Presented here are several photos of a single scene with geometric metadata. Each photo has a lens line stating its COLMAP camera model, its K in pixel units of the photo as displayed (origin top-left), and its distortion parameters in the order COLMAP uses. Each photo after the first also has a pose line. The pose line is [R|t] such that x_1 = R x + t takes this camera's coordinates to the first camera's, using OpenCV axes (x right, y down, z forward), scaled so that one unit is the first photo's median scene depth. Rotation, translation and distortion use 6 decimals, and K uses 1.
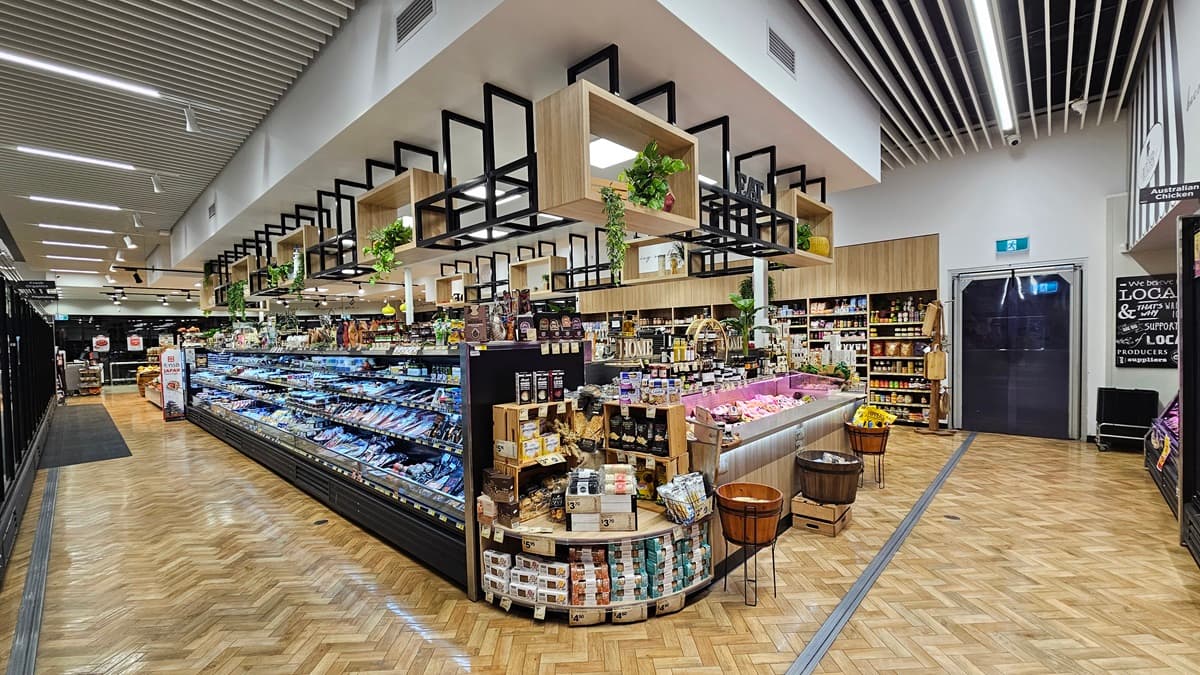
lens RADIAL K [[490.5, 0, 597.6], [0, 490.5, 353.0], [0, 0, 1]] dist [-0.003519, -0.000037]
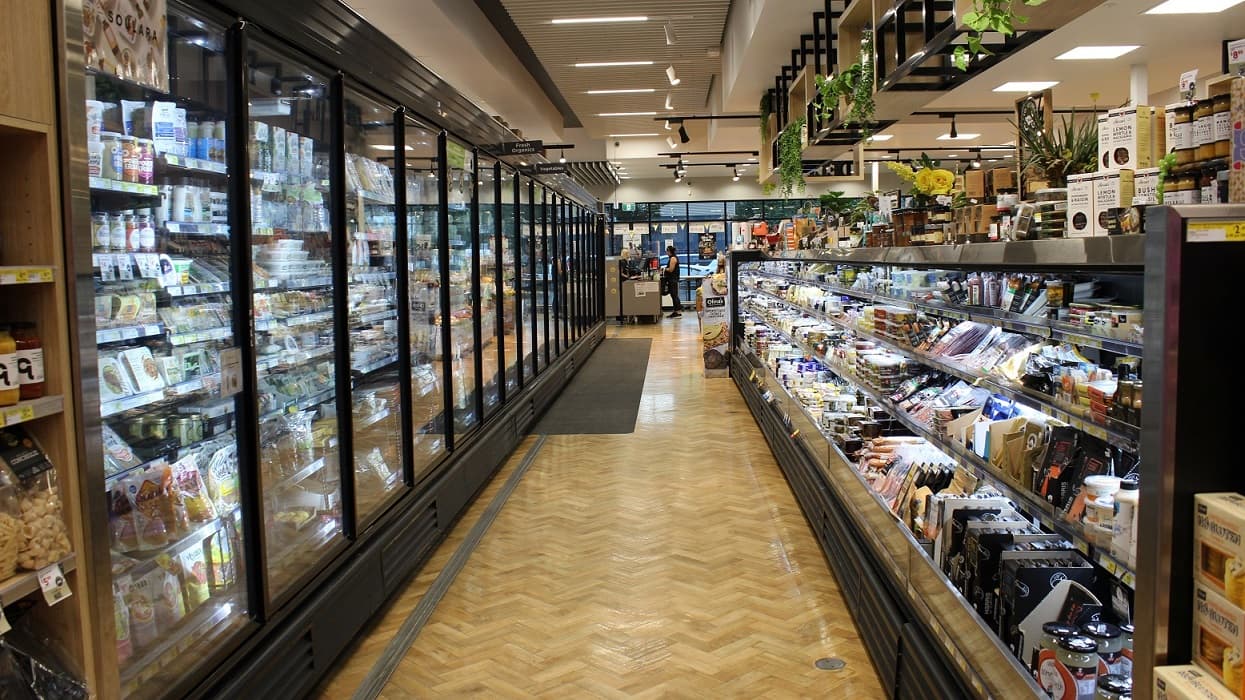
lens RADIAL K [[1033.4, 0, 622.5], [0, 1033.4, 350.0], [0, 0, 1]] dist [-0.136823, 0.007360]
pose [[0.647766, 0.076322, -0.758006, -0.016928], [-0.016575, 0.996146, 0.086136, 0.002736], [0.761659, -0.043232, 0.646535, 0.124684]]
